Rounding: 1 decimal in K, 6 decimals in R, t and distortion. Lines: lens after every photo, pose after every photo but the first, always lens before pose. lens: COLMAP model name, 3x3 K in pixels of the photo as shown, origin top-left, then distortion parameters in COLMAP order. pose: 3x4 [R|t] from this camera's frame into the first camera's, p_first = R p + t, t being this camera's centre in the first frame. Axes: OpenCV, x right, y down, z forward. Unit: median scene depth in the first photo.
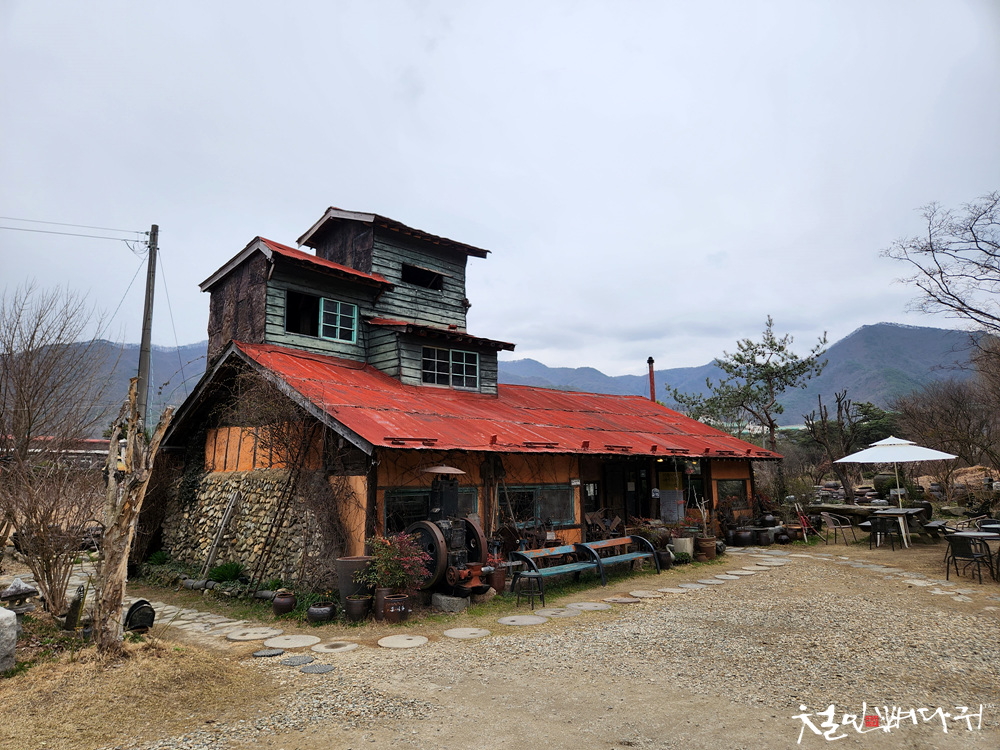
lens RADIAL K [[682.0, 0, 502.4], [0, 682.0, 372.5], [0, 0, 1]] dist [0.041070, 0.000418]
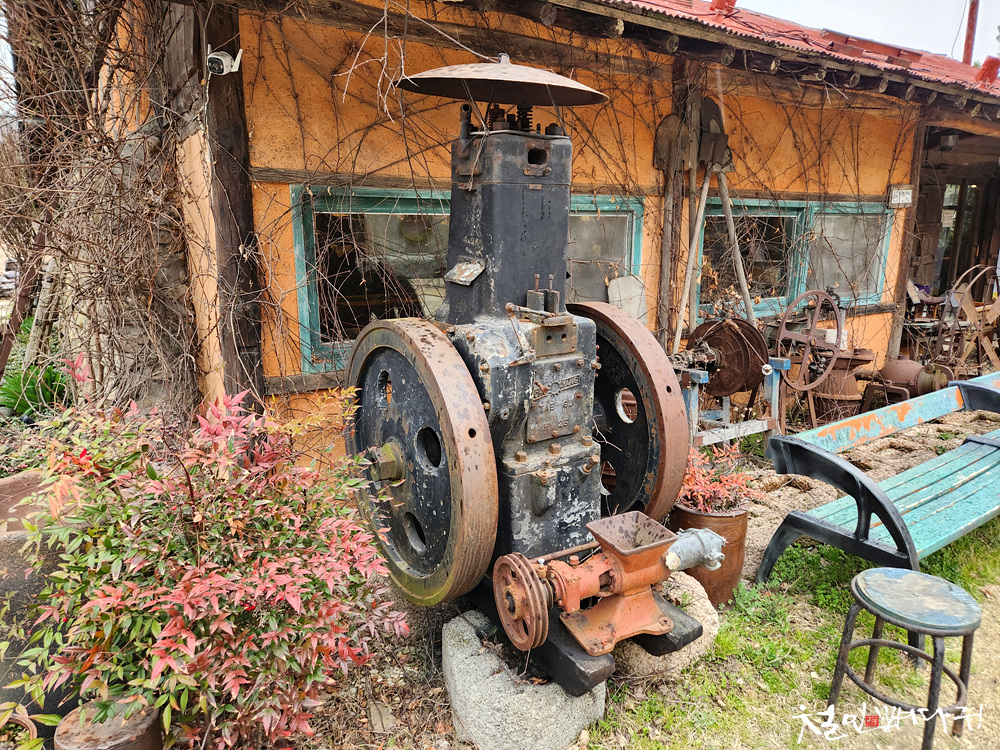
lens RADIAL K [[682.0, 0, 502.5], [0, 682.0, 371.8], [0, 0, 1]] dist [0.041070, 0.000418]
pose [[0.978510, 0.058686, -0.197674, -0.032818], [0.016751, 0.932853, 0.359868, 0.126542], [0.205520, -0.355446, 0.911822, 0.656687]]
